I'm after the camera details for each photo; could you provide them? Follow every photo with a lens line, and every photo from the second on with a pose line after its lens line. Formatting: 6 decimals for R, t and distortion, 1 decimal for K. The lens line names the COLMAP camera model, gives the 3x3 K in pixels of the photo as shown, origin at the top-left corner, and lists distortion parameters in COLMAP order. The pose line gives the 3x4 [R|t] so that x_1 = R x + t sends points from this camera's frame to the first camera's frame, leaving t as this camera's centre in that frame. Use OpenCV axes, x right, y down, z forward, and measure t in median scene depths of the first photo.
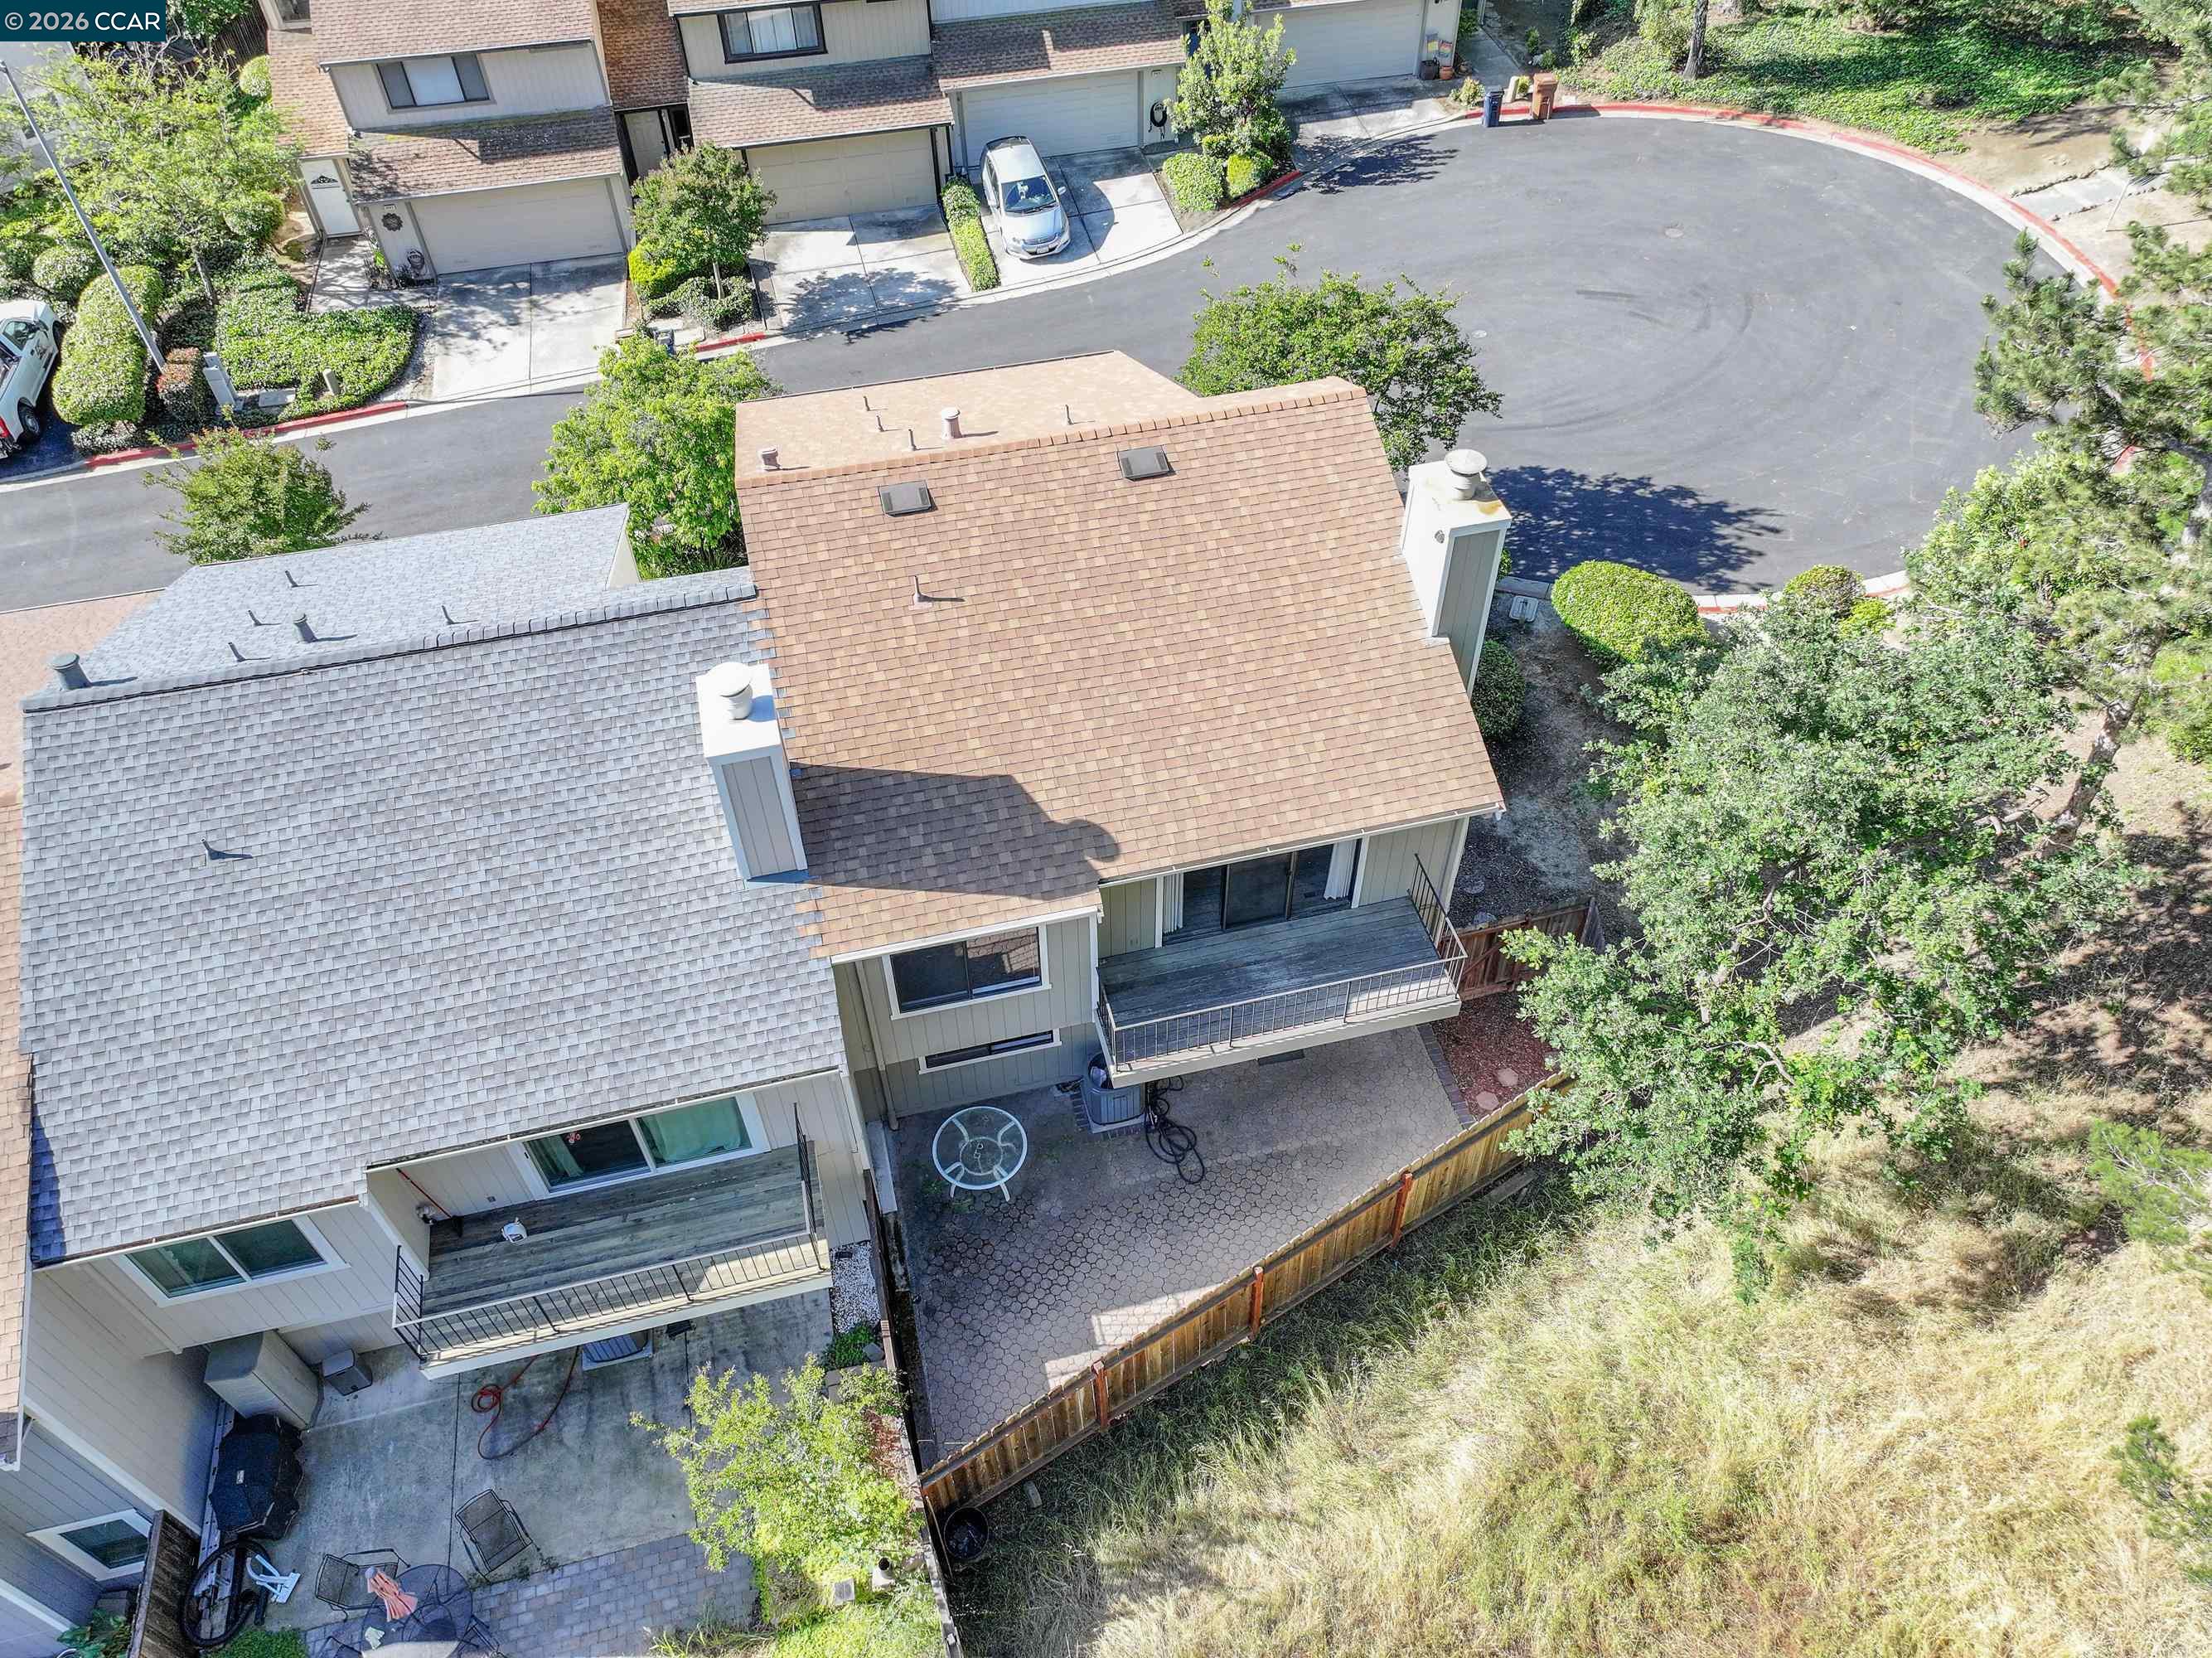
lens RADIAL K [[1587.5, 0, 1109.2], [0, 1587.5, 834.3], [0, 0, 1]] dist [0.003792, 0.012590]
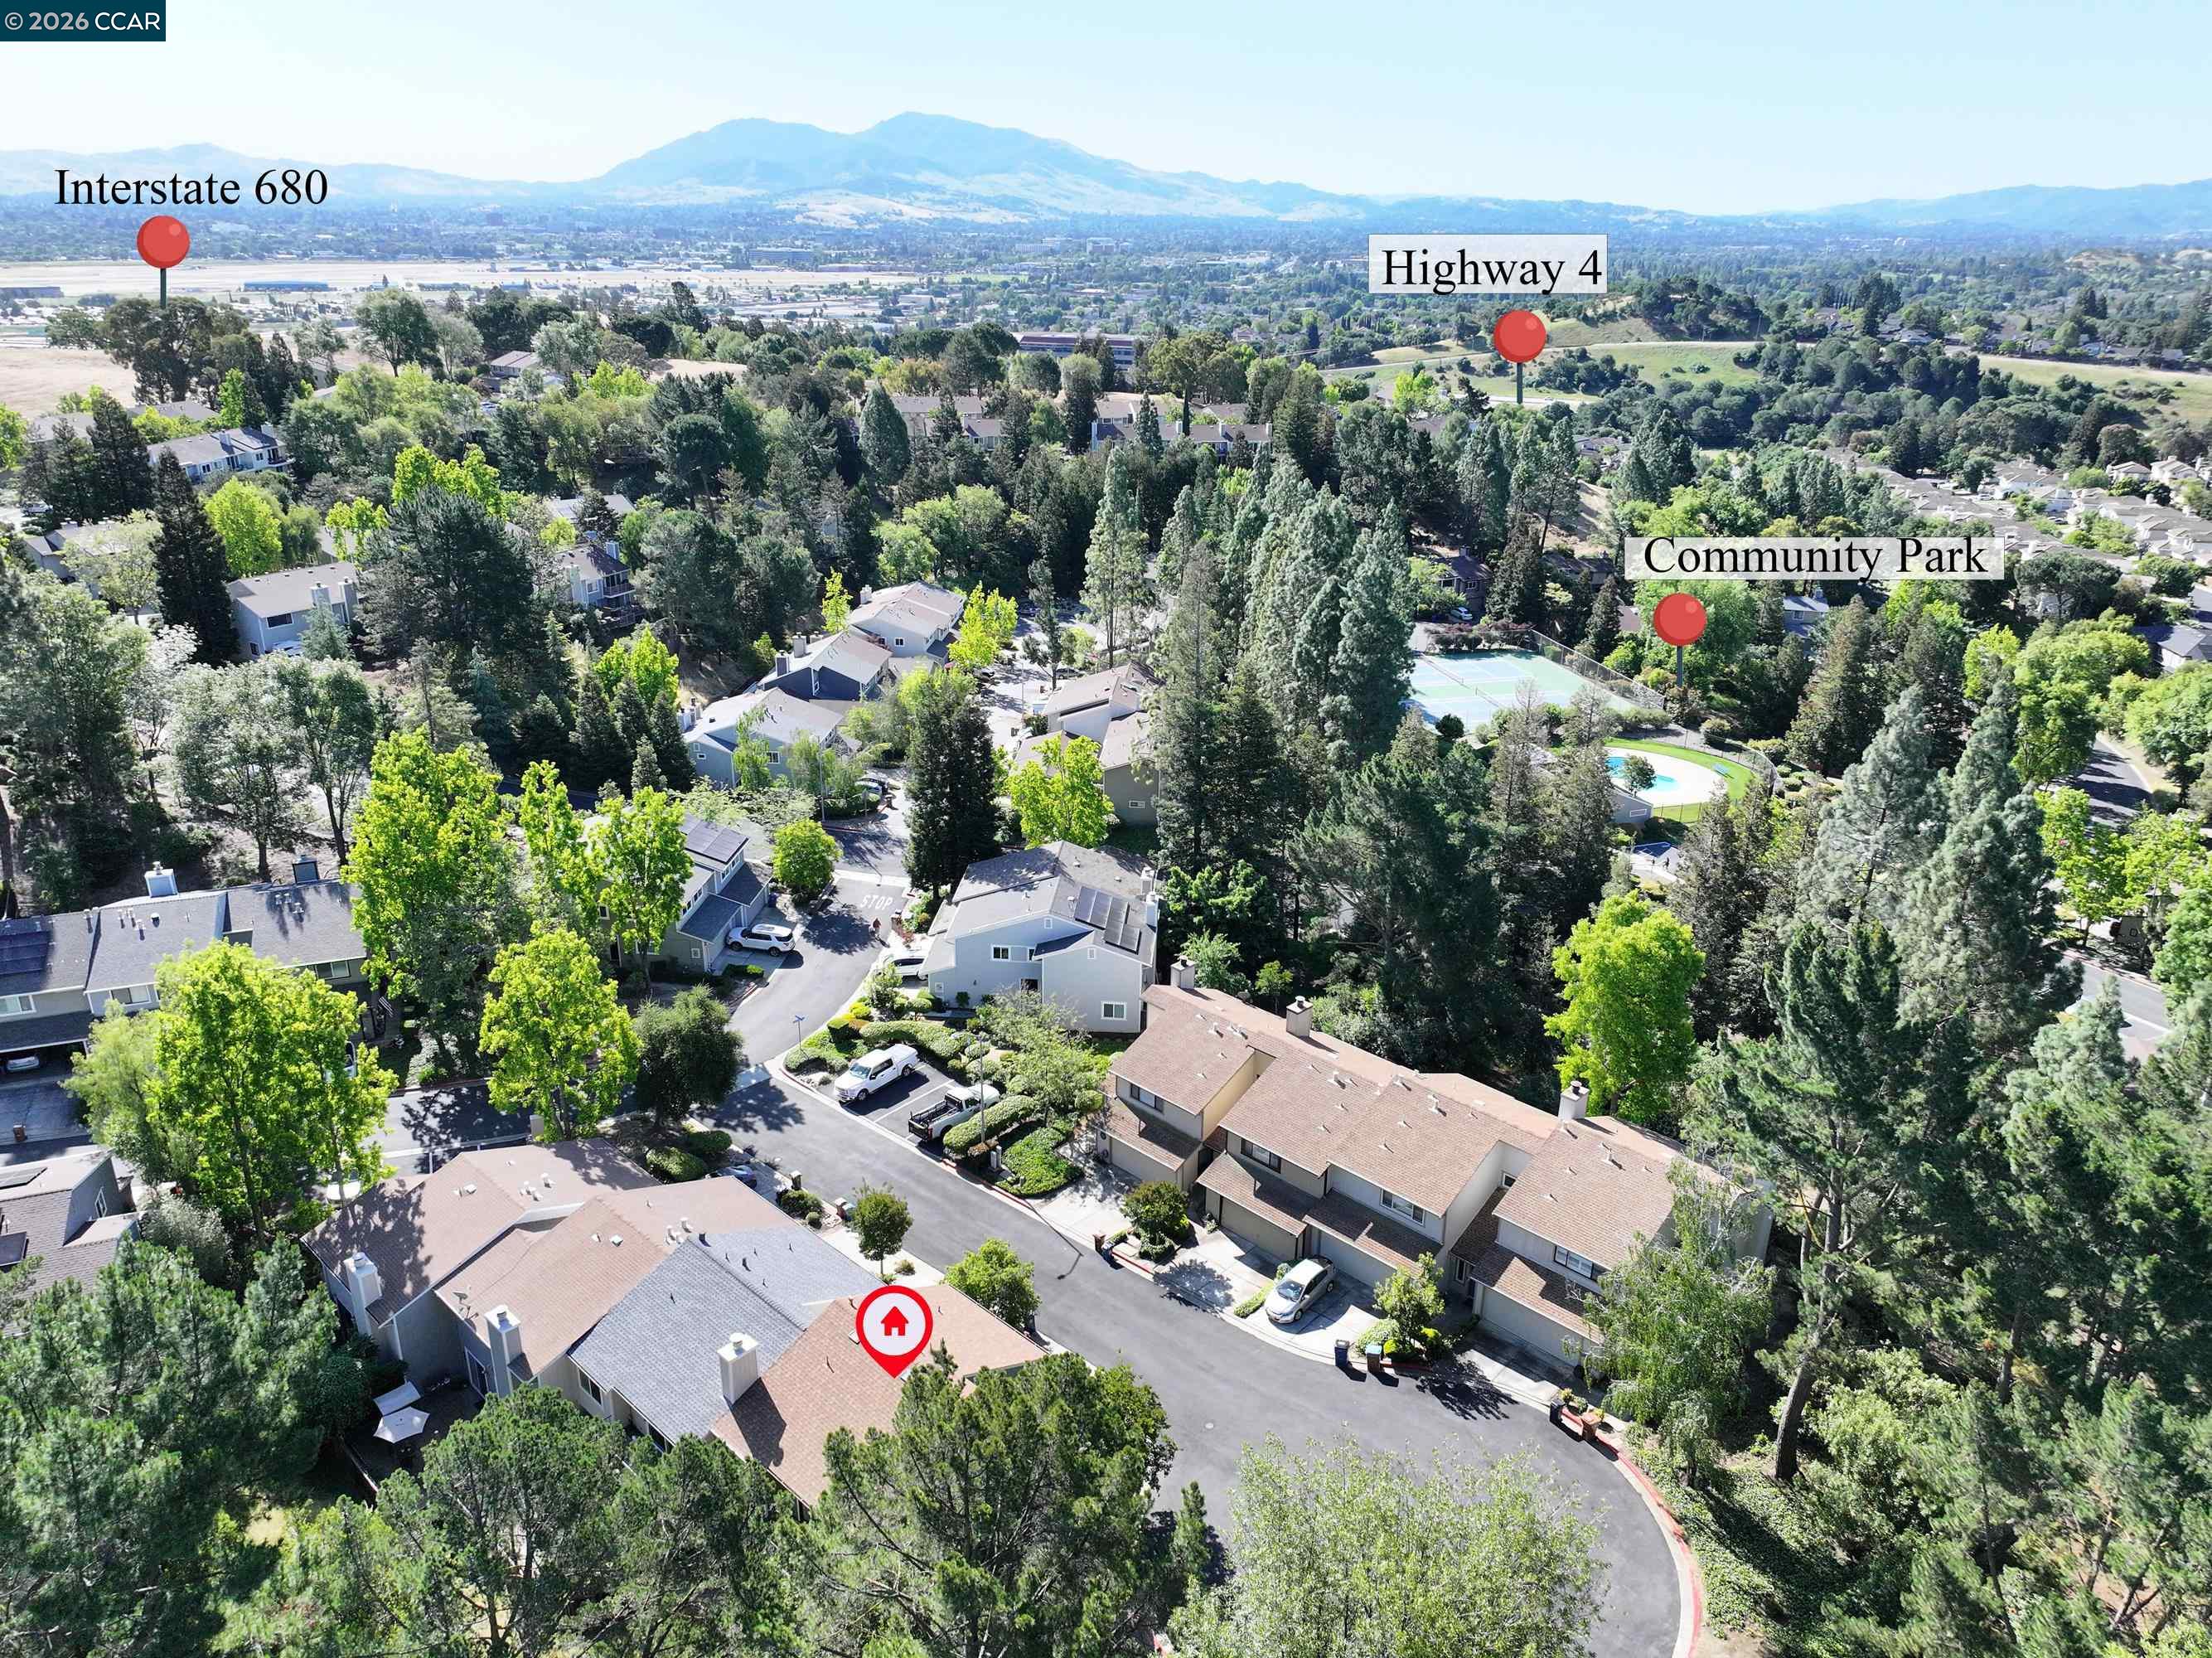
lens RADIAL K [[1587.5, 0, 1108.1], [0, 1587.5, 830.5], [0, 0, 1]] dist [0.003792, 0.012590]
pose [[0.521775, 0.324078, -0.789129, 1.097663], [-0.636311, 0.763979, -0.106981, -0.465716], [0.568207, 0.557952, 0.604839, -0.521222]]
